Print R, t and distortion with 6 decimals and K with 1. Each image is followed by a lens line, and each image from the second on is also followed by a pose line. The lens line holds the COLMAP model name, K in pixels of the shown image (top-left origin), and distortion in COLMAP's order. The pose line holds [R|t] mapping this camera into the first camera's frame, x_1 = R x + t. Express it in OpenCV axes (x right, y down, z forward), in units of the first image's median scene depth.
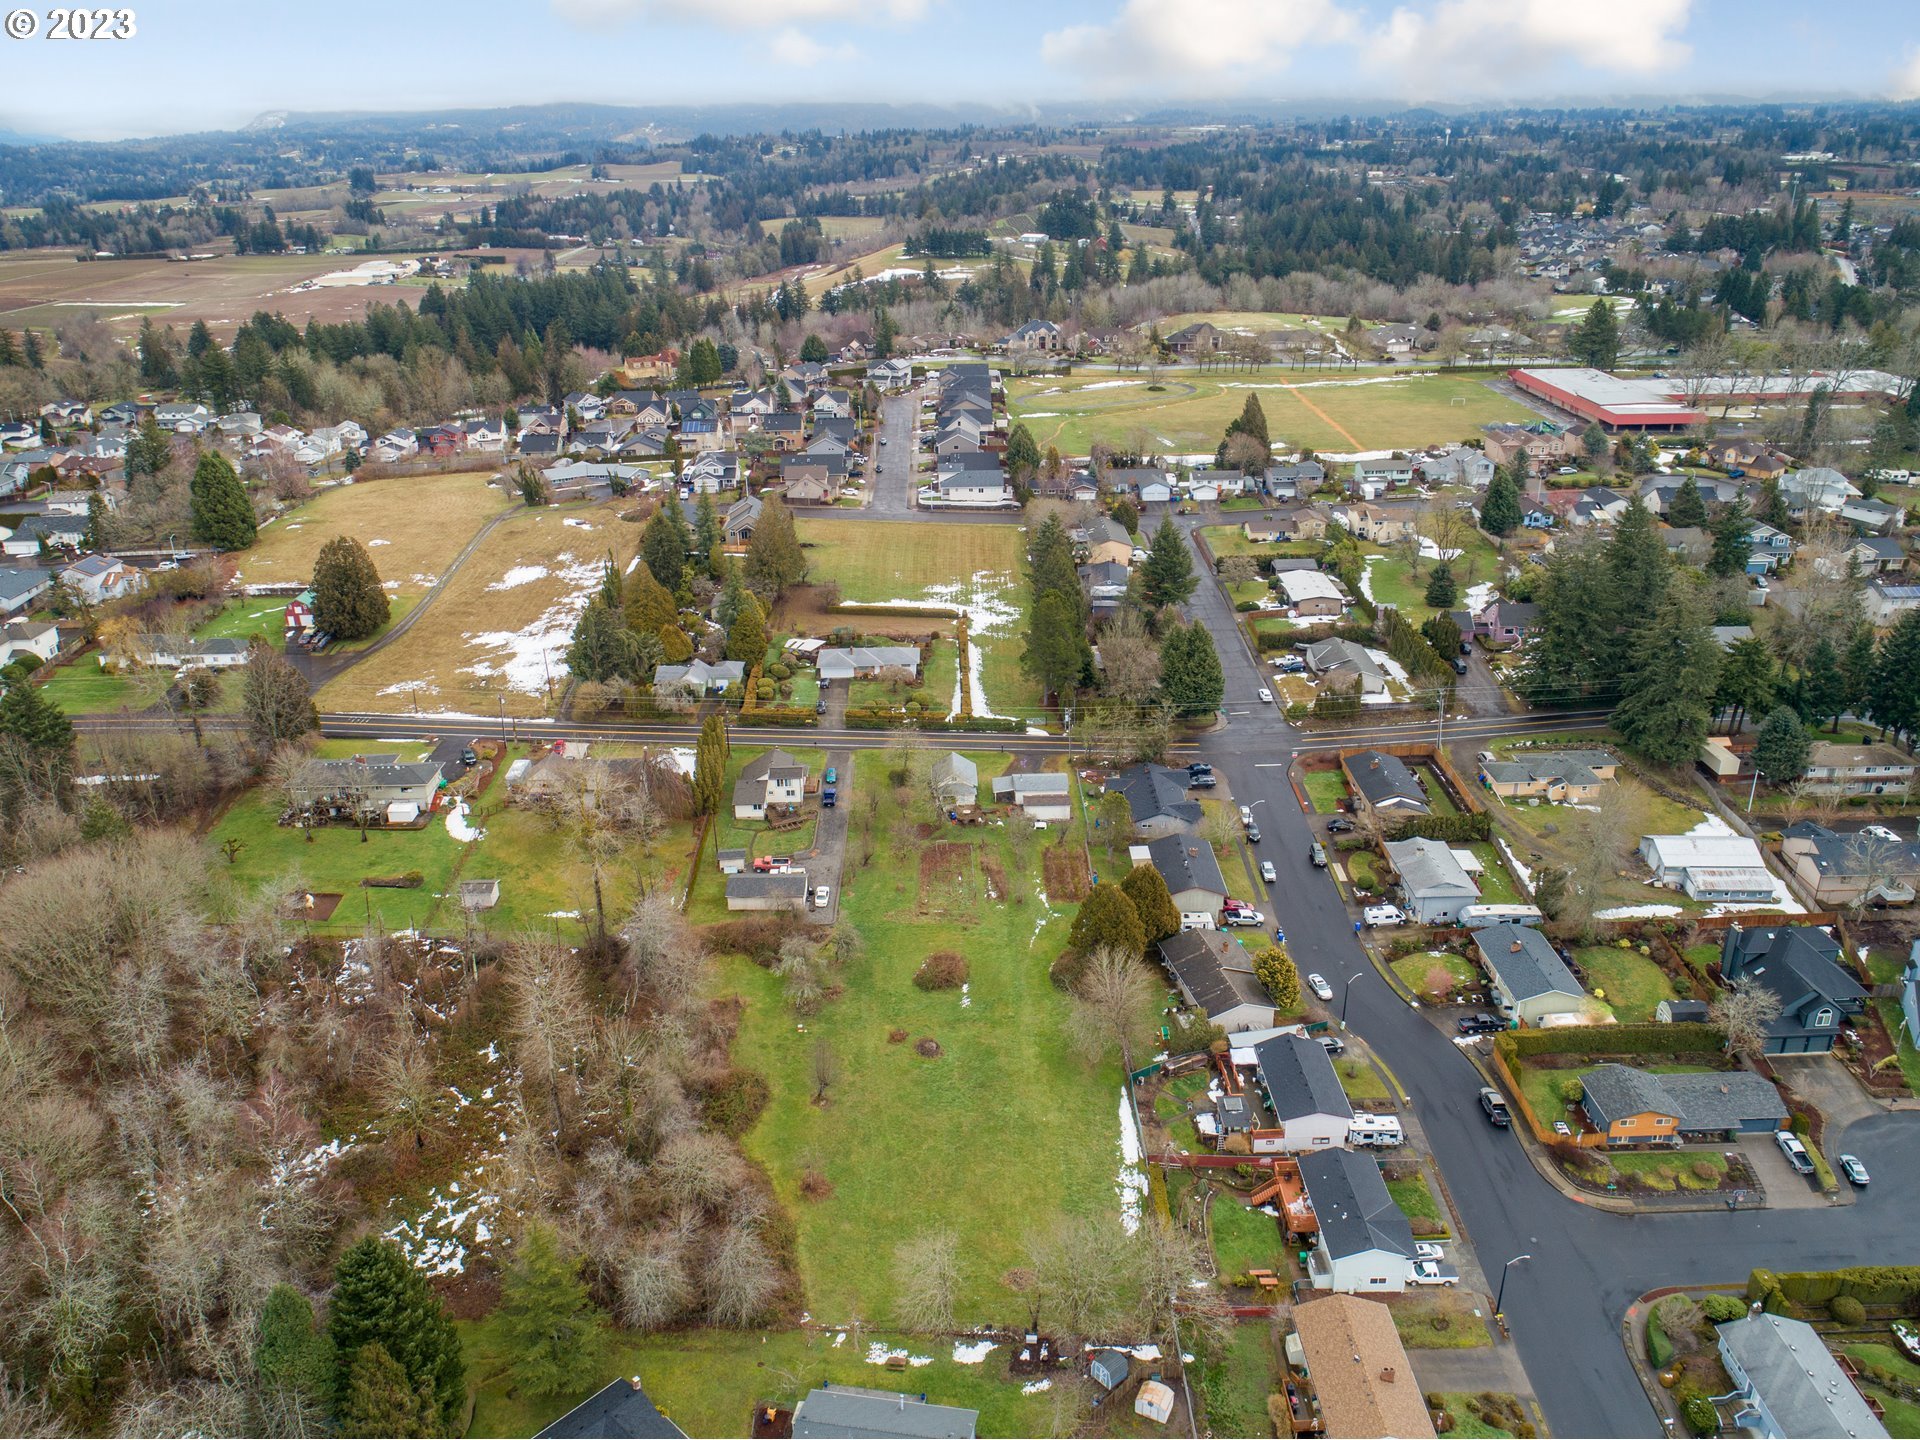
lens RADIAL K [[1414.7, 0, 958.0], [0, 1414.7, 777.6], [0, 0, 1]] dist [-0.017831, 0.003599]
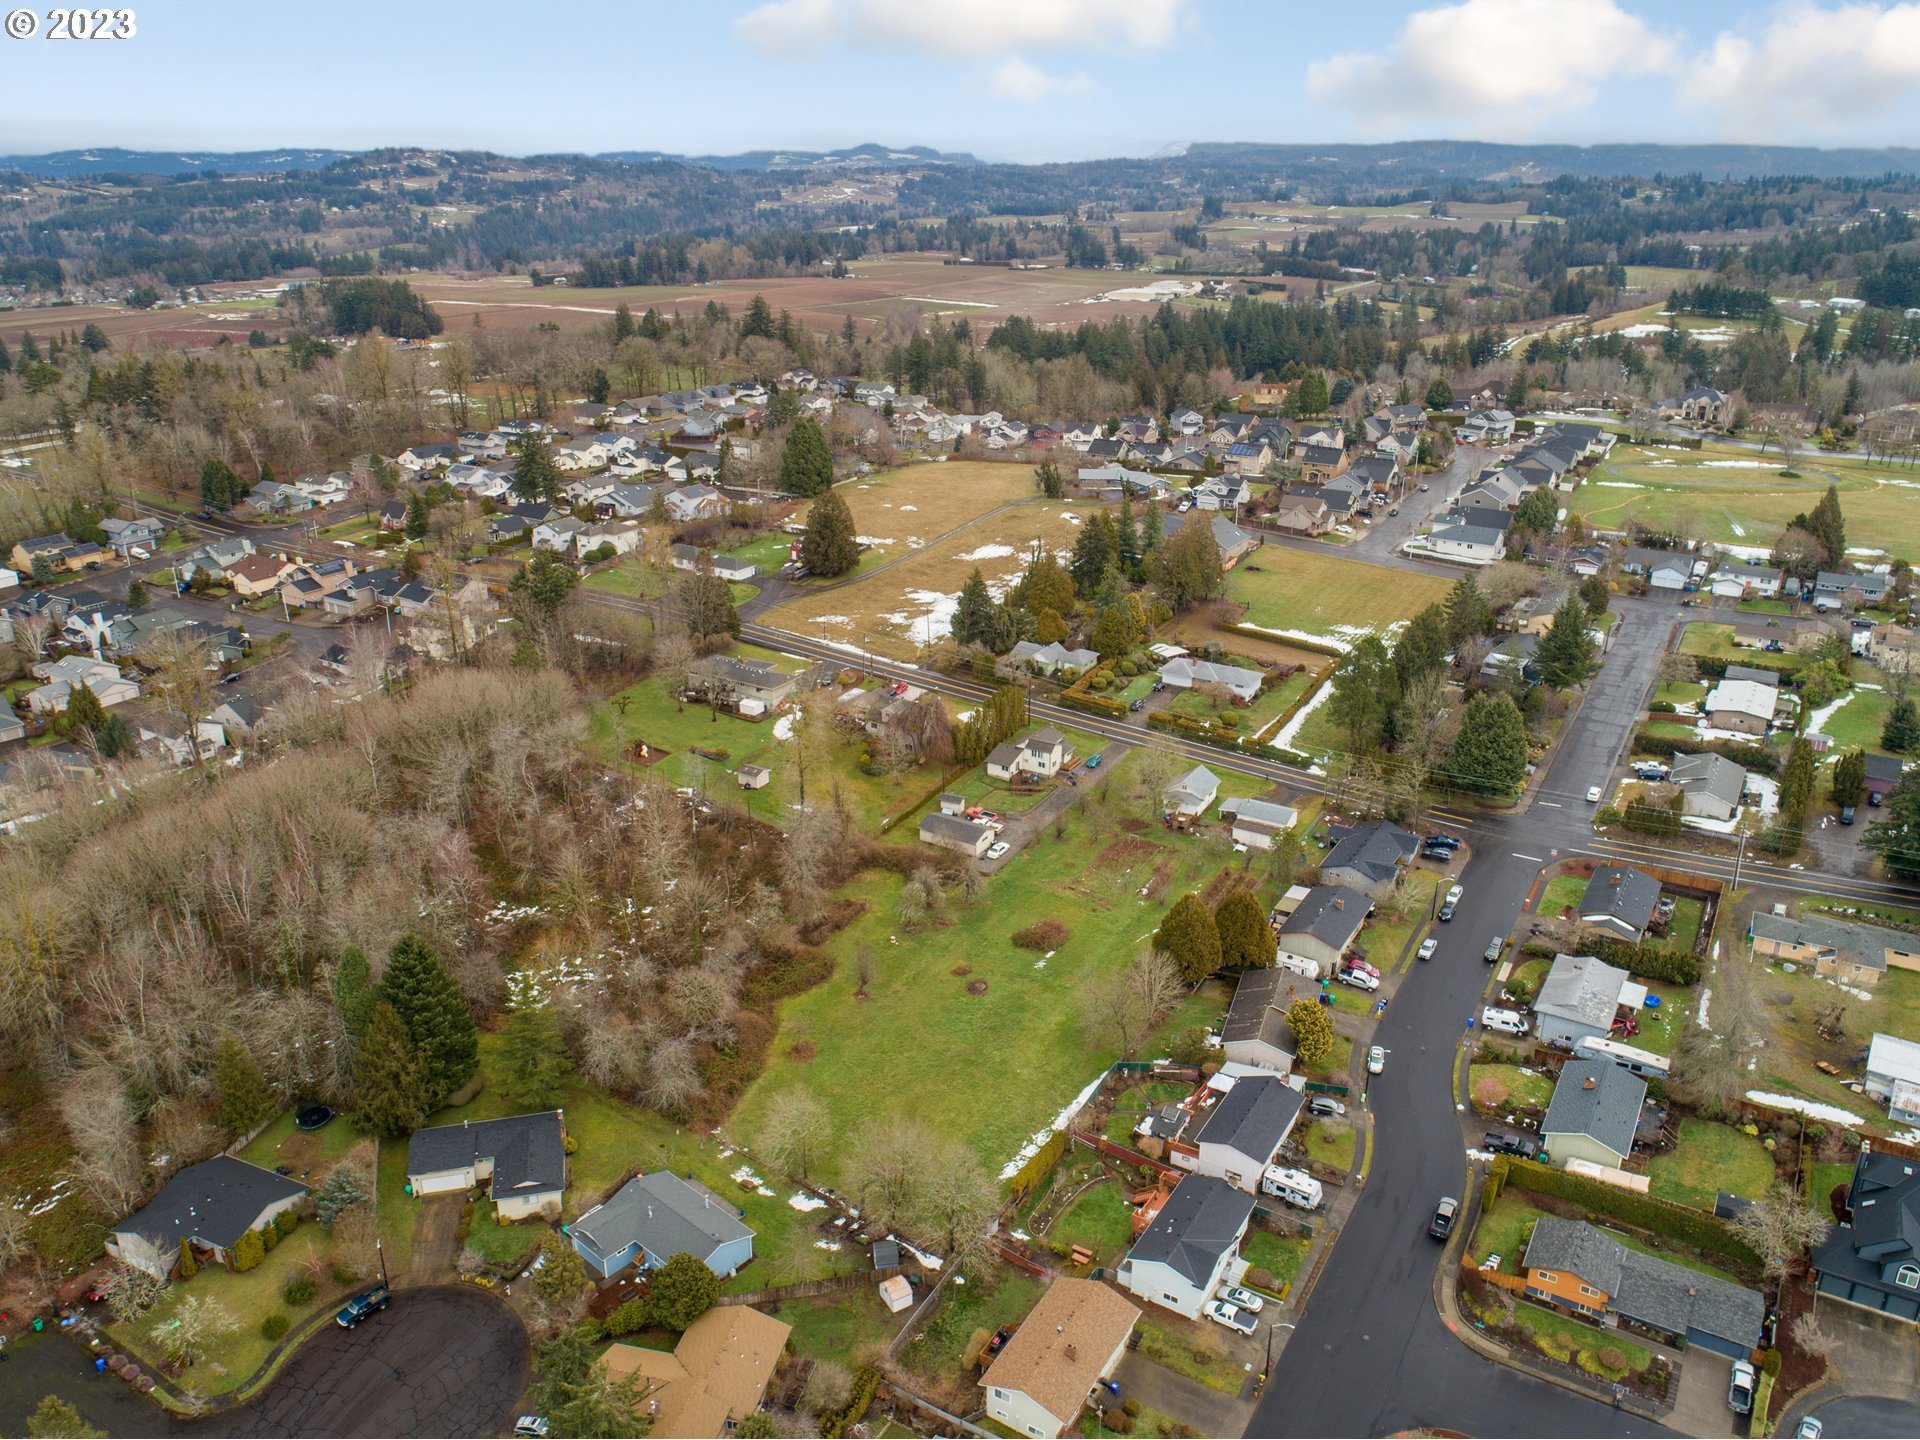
lens RADIAL K [[1414.7, 0, 958.0], [0, 1414.7, 777.6], [0, 0, 1]] dist [-0.017831, 0.003599]
pose [[0.847385, 0.228772, -0.479169, 0.292752], [-0.238638, 0.970234, 0.041204, -0.007610], [0.474332, 0.079432, 0.876755, -0.000577]]
